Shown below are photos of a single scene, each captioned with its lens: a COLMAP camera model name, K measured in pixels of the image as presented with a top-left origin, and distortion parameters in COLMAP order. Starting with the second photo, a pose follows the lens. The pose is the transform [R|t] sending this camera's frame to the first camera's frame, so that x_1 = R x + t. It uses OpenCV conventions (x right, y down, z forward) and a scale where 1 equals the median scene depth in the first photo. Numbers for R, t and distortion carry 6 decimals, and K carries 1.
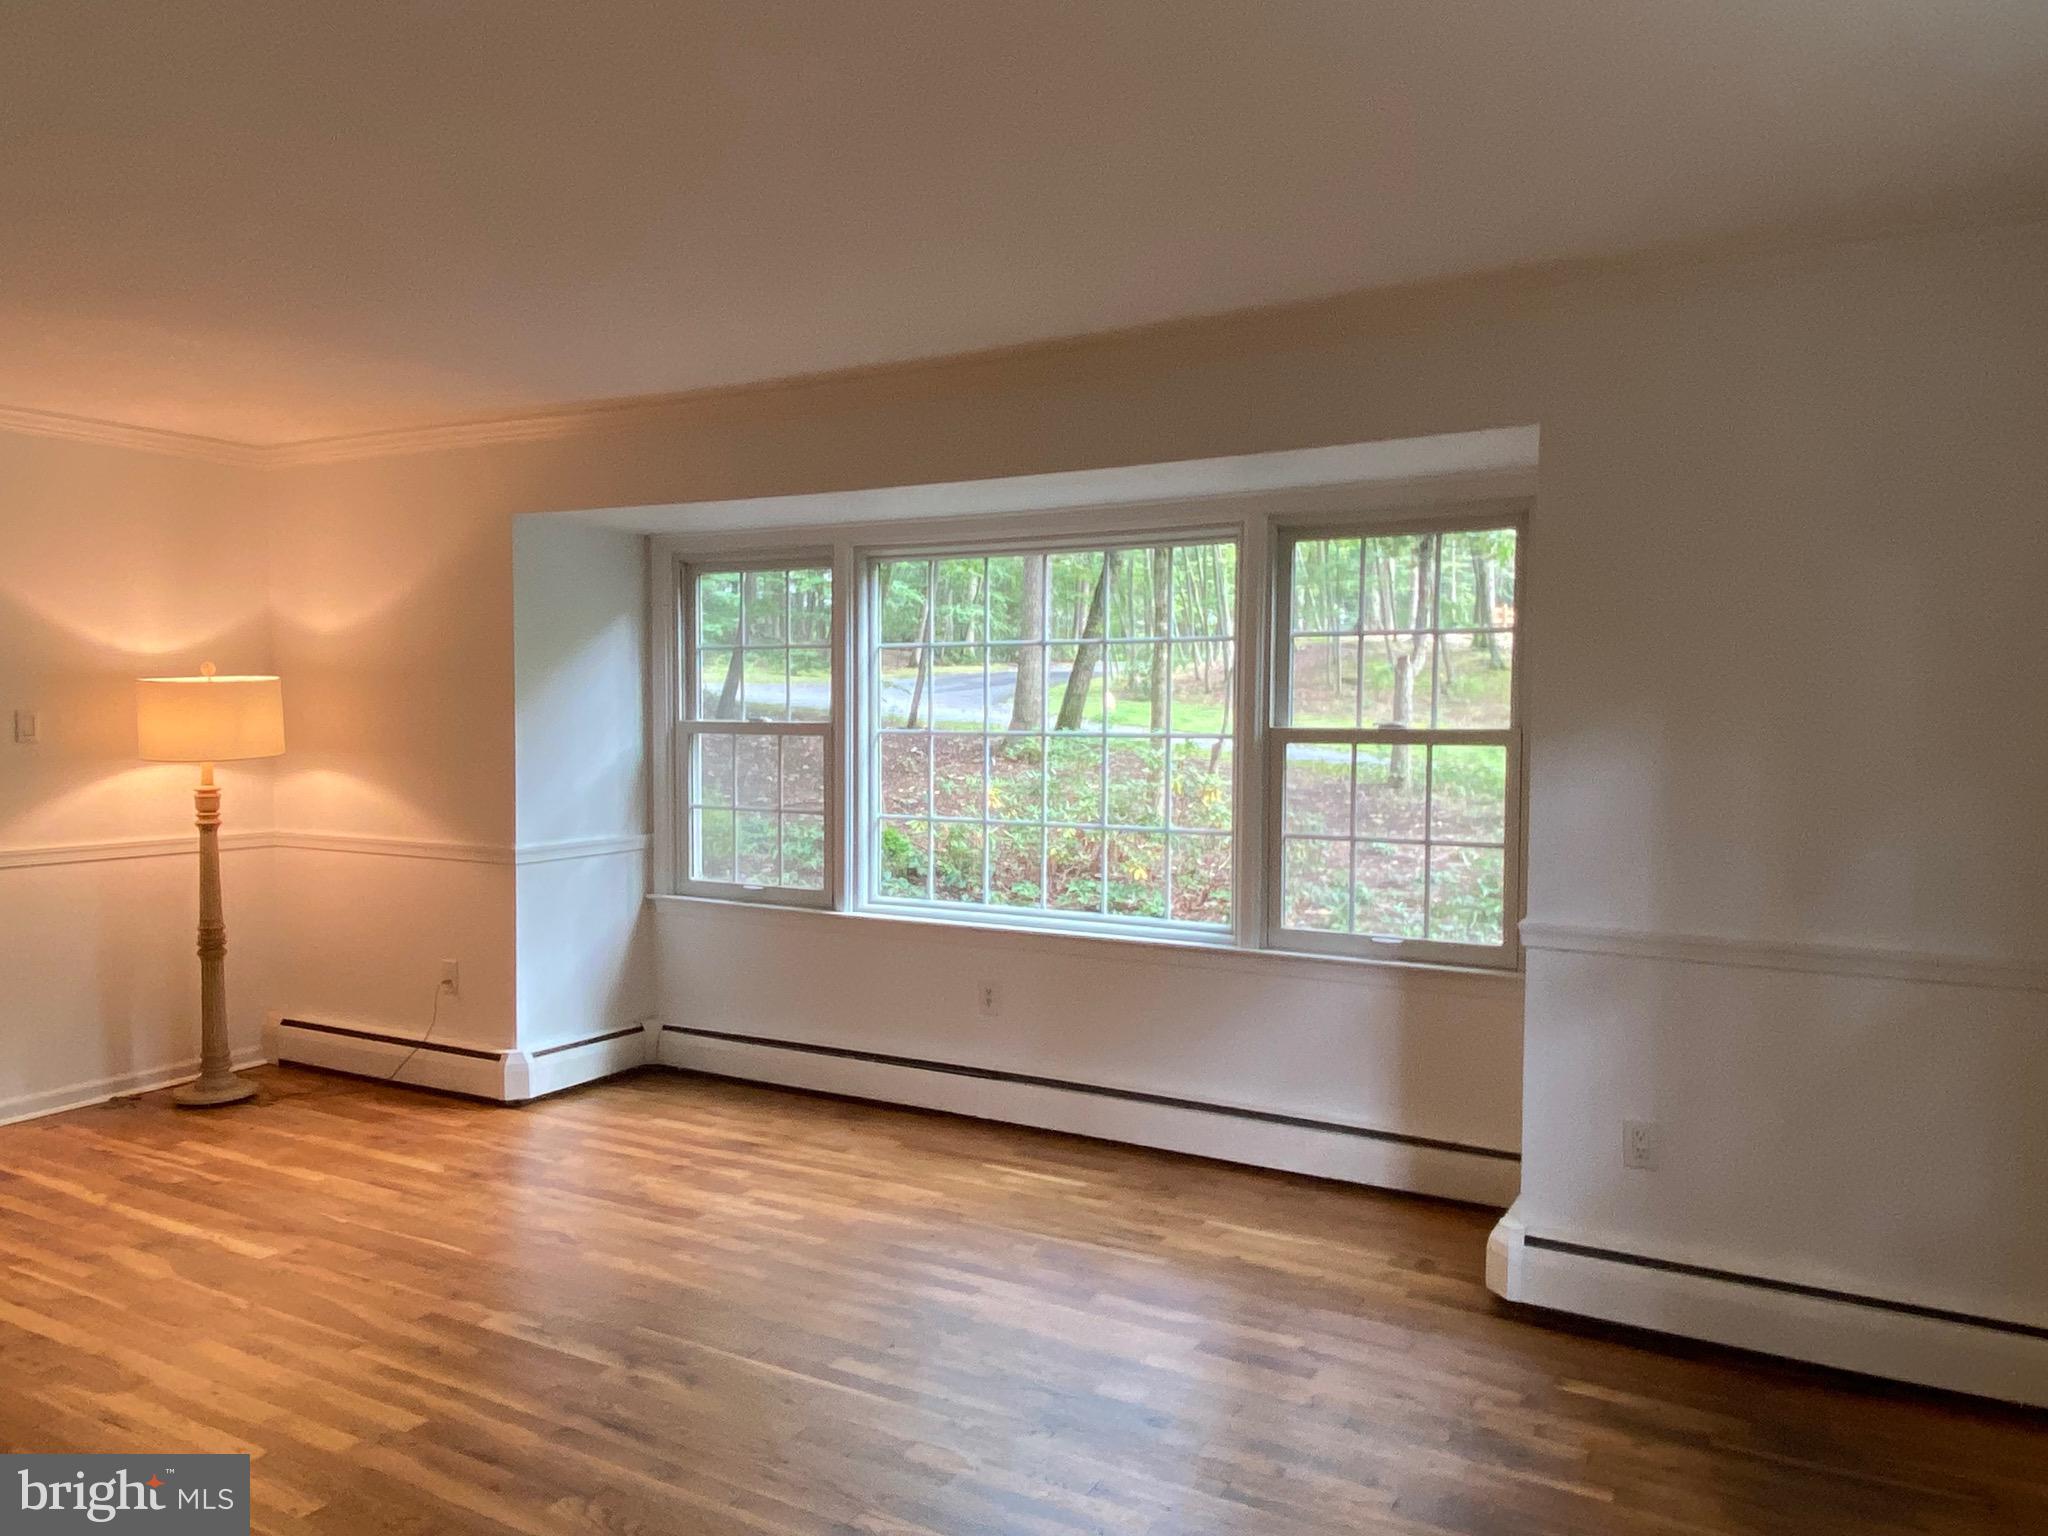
lens RADIAL K [[1441.5, 0, 1036.8], [0, 1441.5, 775.2], [0, 0, 1]] dist [0.033853, -0.041530]
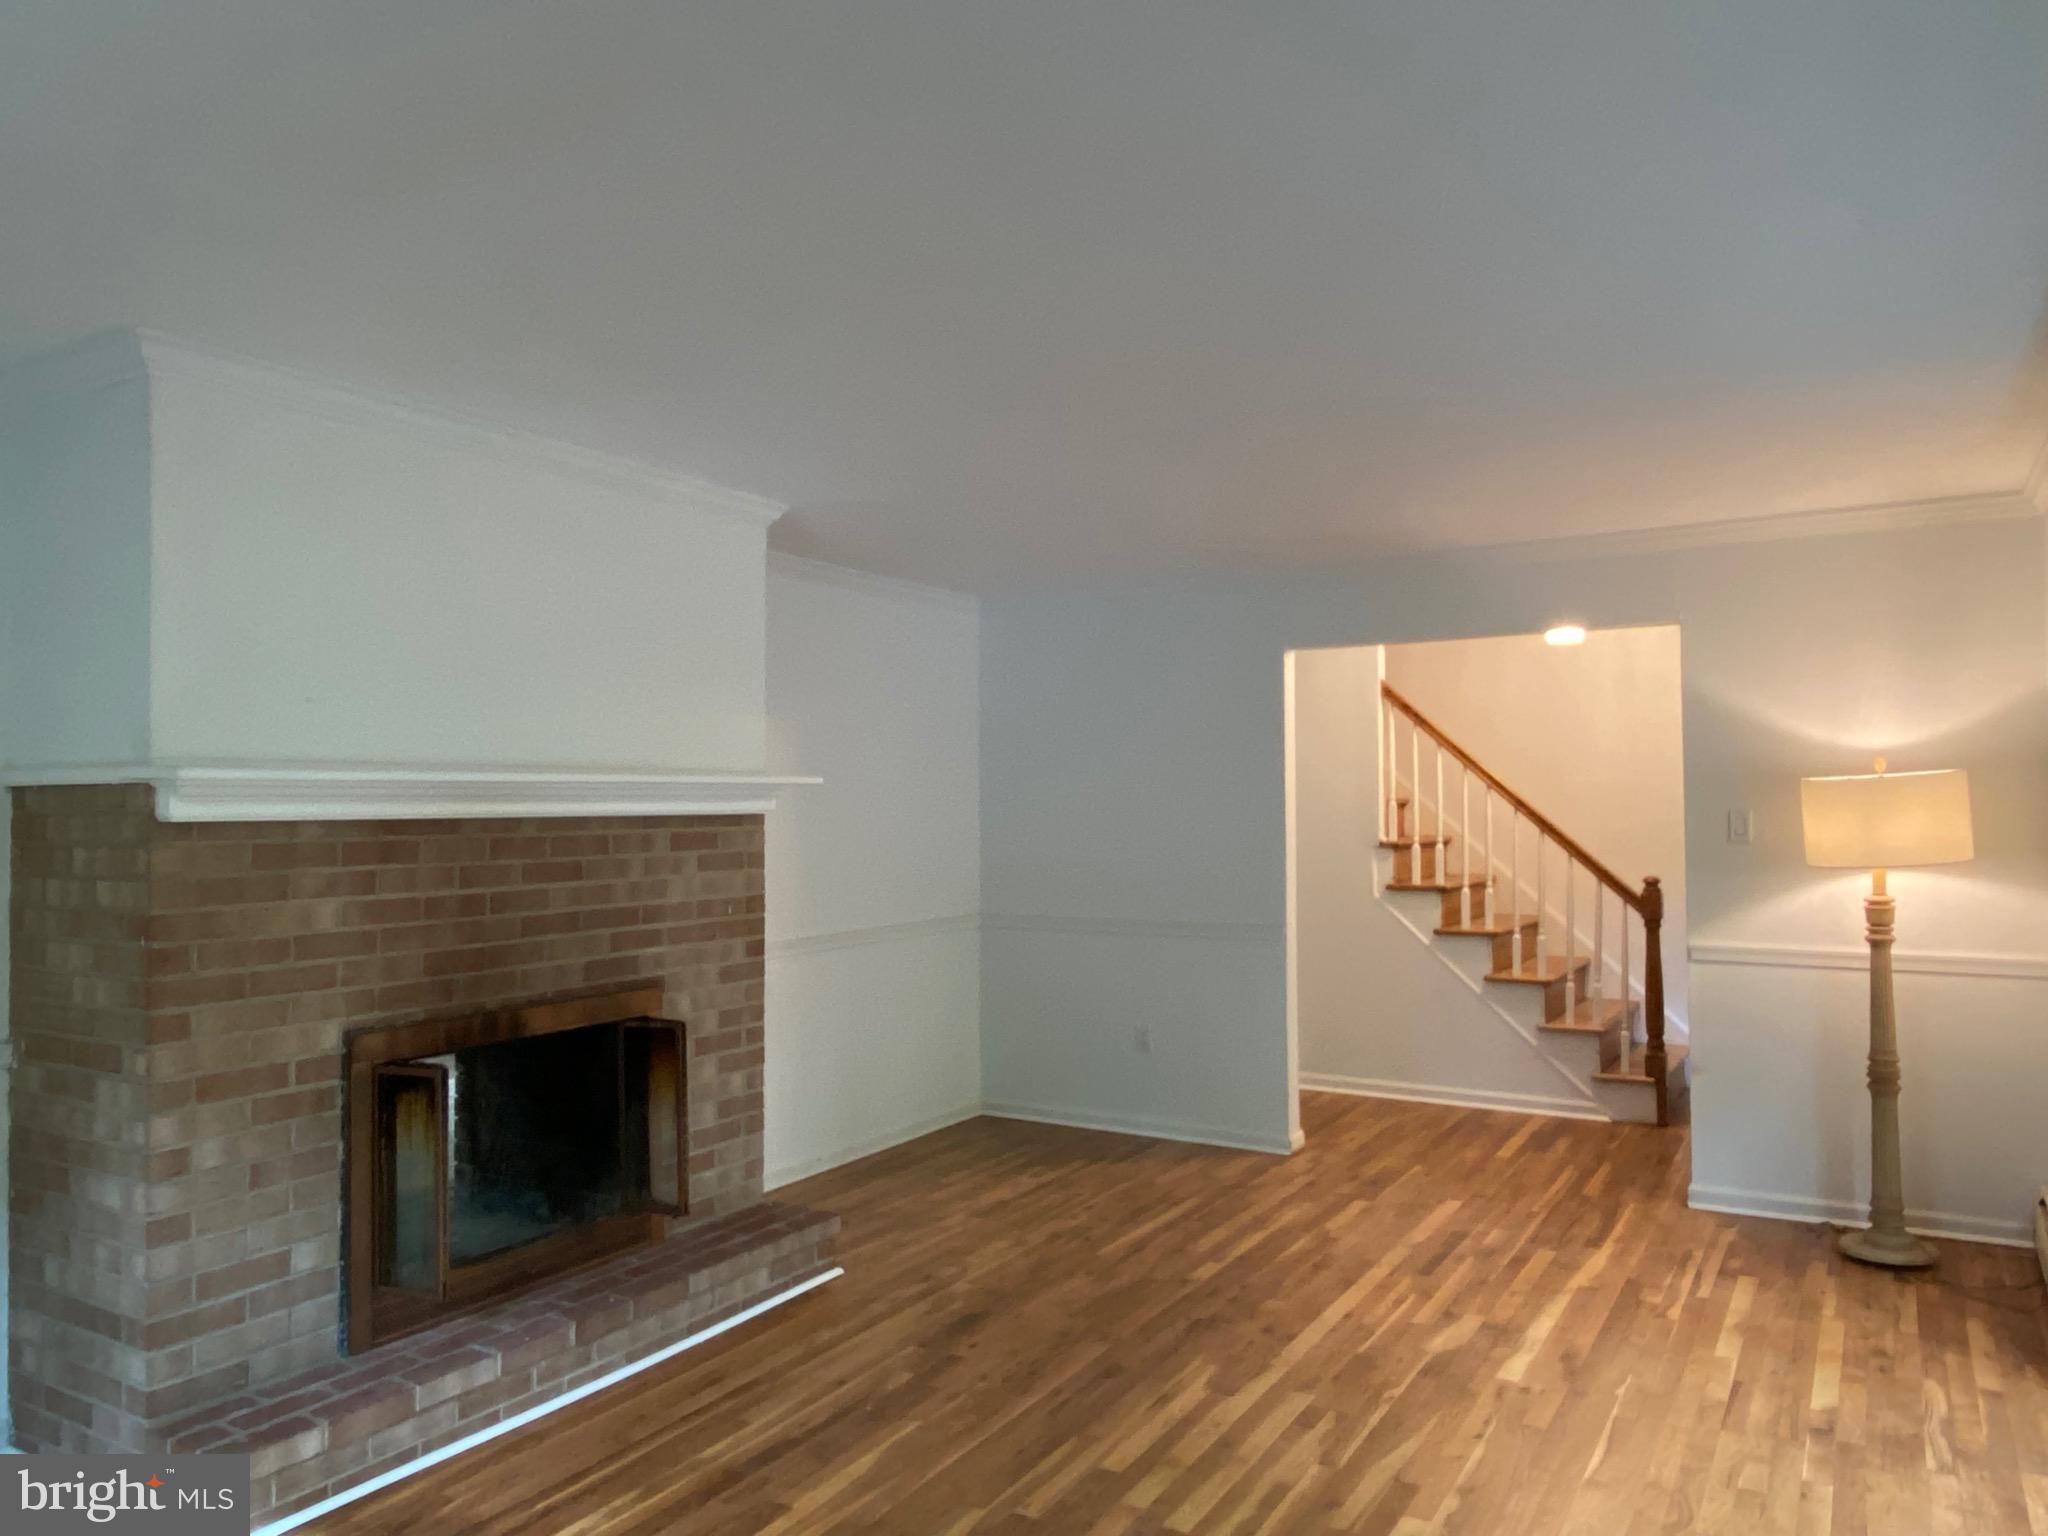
lens RADIAL K [[1441.5, 0, 1038.5], [0, 1441.5, 771.4], [0, 0, 1]] dist [0.033853, -0.041530]
pose [[-0.046365, -0.026539, -0.998572, 0.370339], [-0.039305, 0.998921, -0.024723, -0.029189], [0.998151, 0.038103, -0.047358, 0.582857]]
